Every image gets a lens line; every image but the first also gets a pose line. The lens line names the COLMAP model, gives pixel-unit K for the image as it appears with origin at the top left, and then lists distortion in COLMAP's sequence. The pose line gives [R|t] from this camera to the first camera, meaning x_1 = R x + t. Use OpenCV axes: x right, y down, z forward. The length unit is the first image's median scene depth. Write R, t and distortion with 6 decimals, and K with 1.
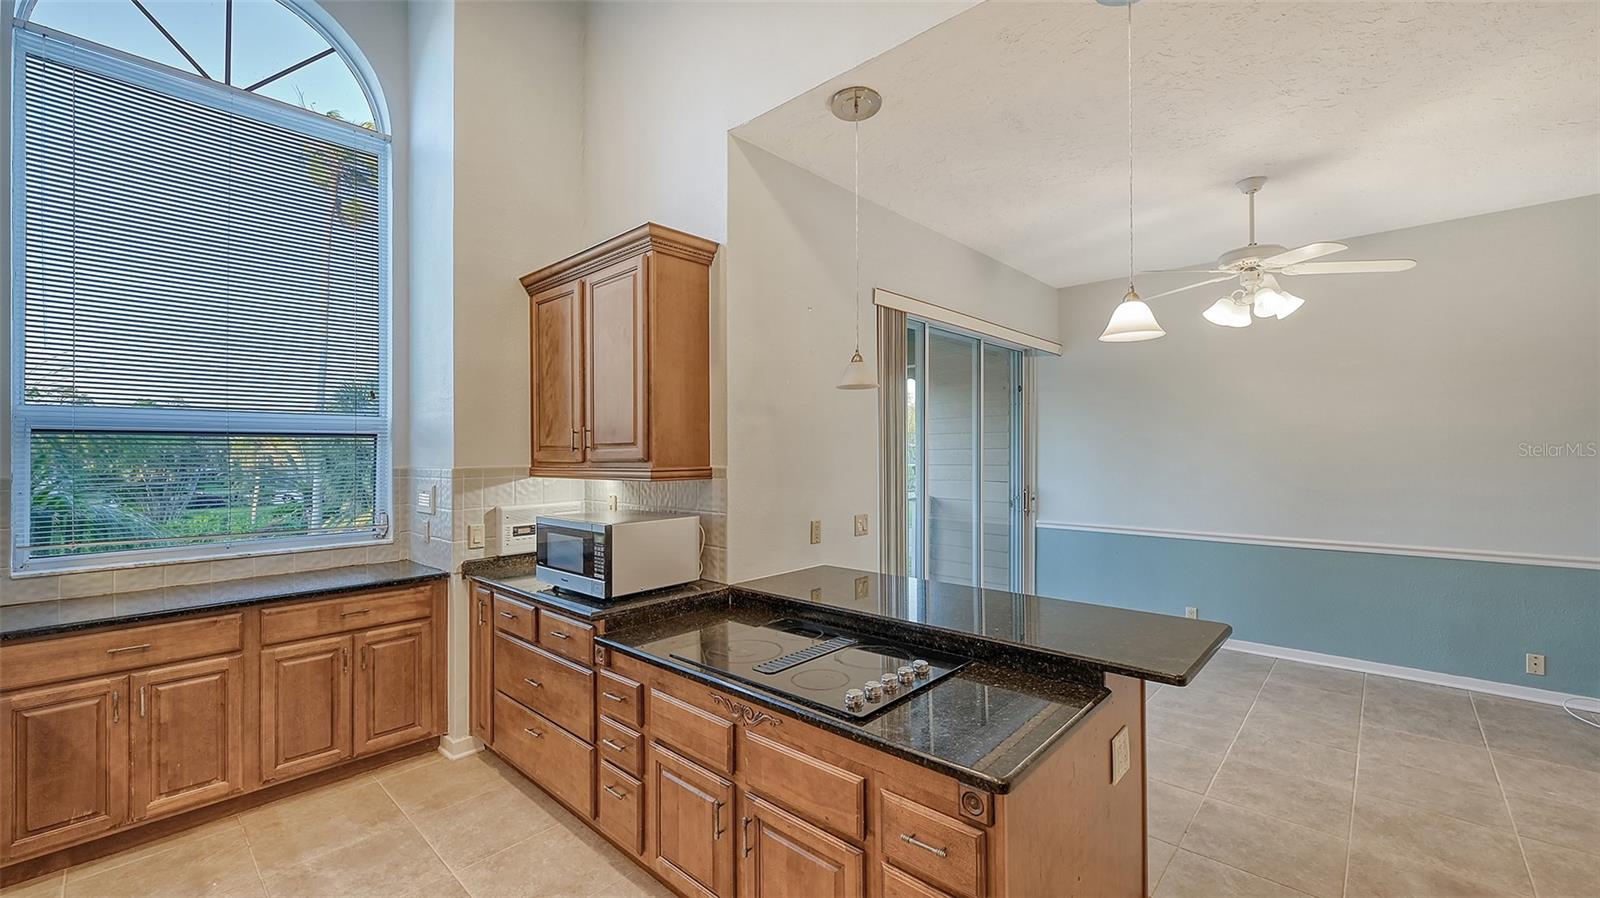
lens RADIAL K [[637.4, 0, 803.6], [0, 637.4, 460.0], [0, 0, 1]] dist [-0.000218, 0.000052]
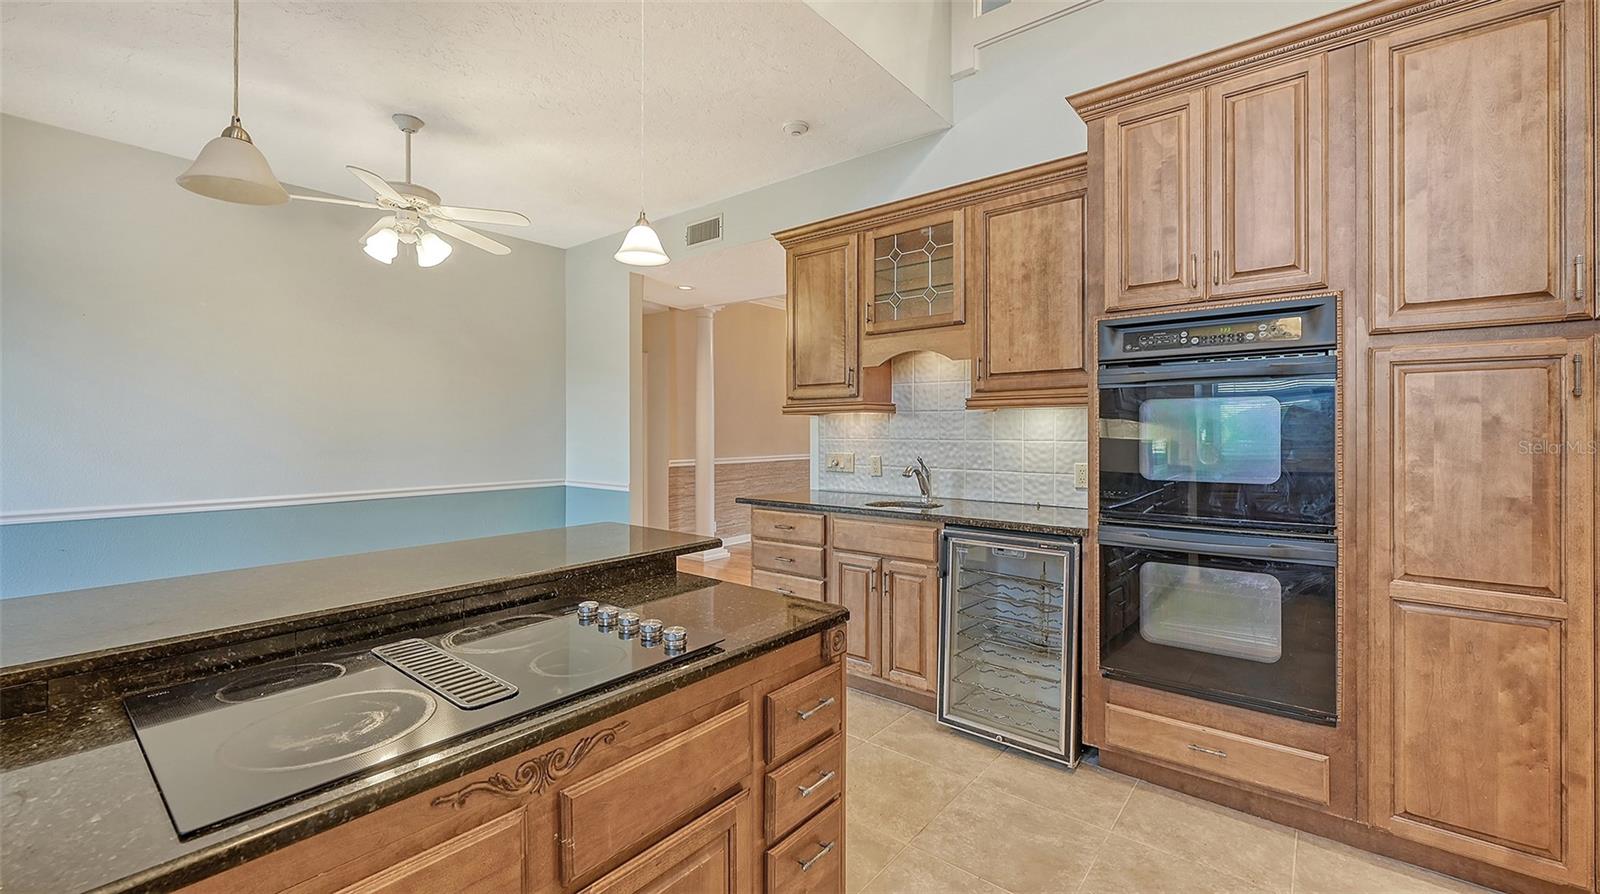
lens RADIAL K [[651.4, 0, 801.8], [0, 651.4, 435.9], [0, 0, 1]] dist [0.017404, 0.000032]
pose [[-0.049543, -0.002590, 0.998769, -0.480073], [0.013800, 0.999899, 0.003277, 0.085100], [-0.998677, 0.013945, -0.049502, 0.587873]]
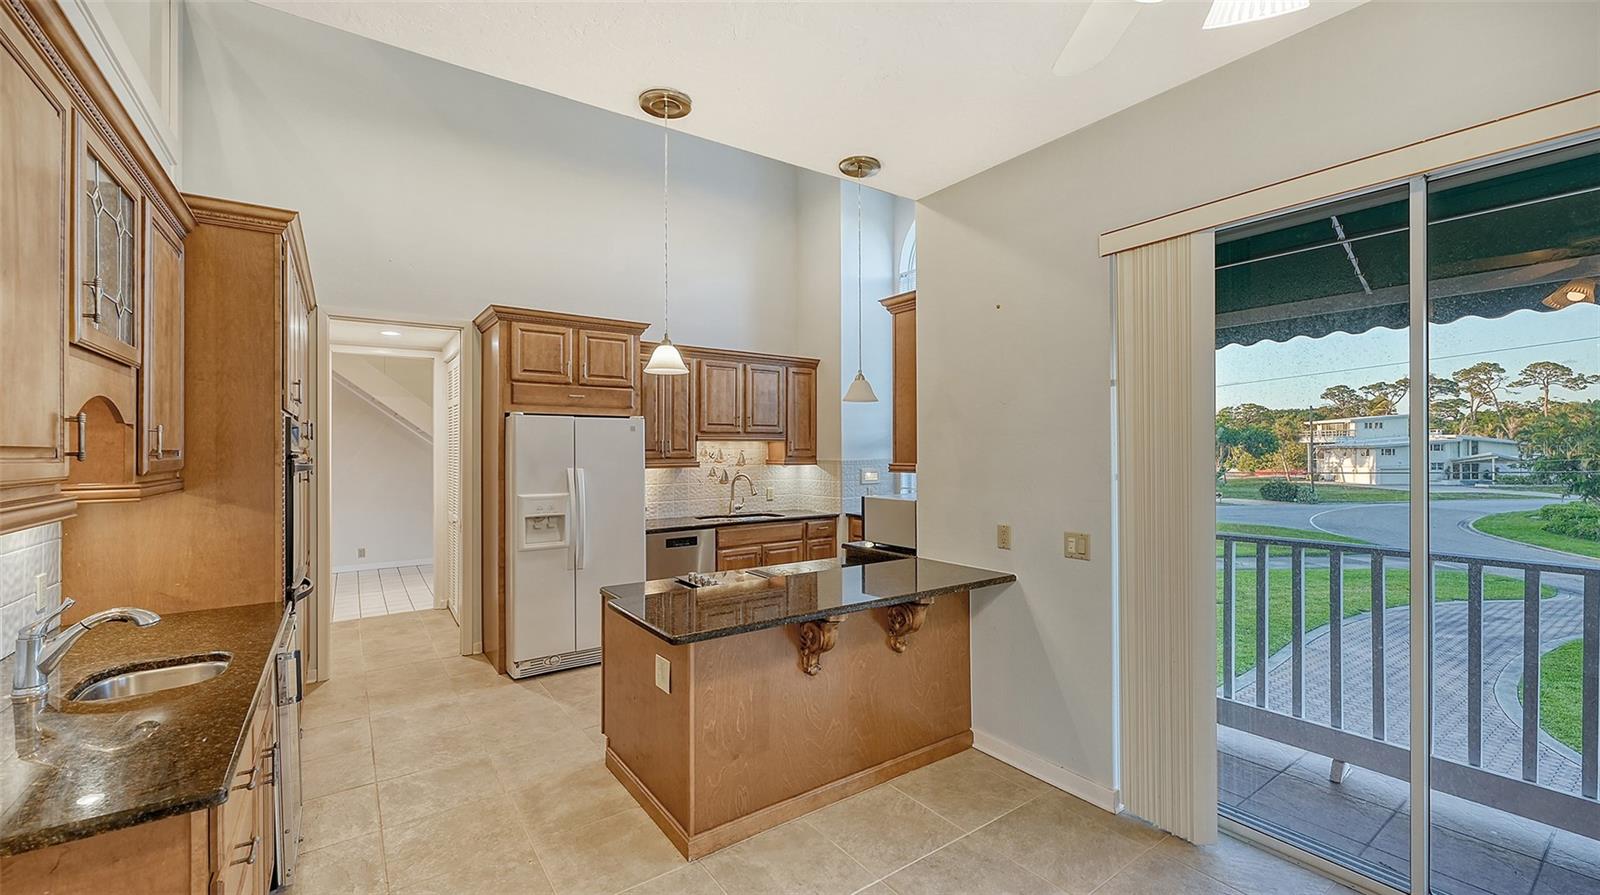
lens RADIAL K [[647.6, 0, 799.3], [0, 647.6, 452.6], [0, 0, 1]] dist [-0.000733, 0.000061]
pose [[-0.219394, 0.009885, -0.975586, 1.335692], [-0.000905, 0.999946, 0.010335, -0.031665], [0.975636, 0.003151, -0.219373, 1.177504]]
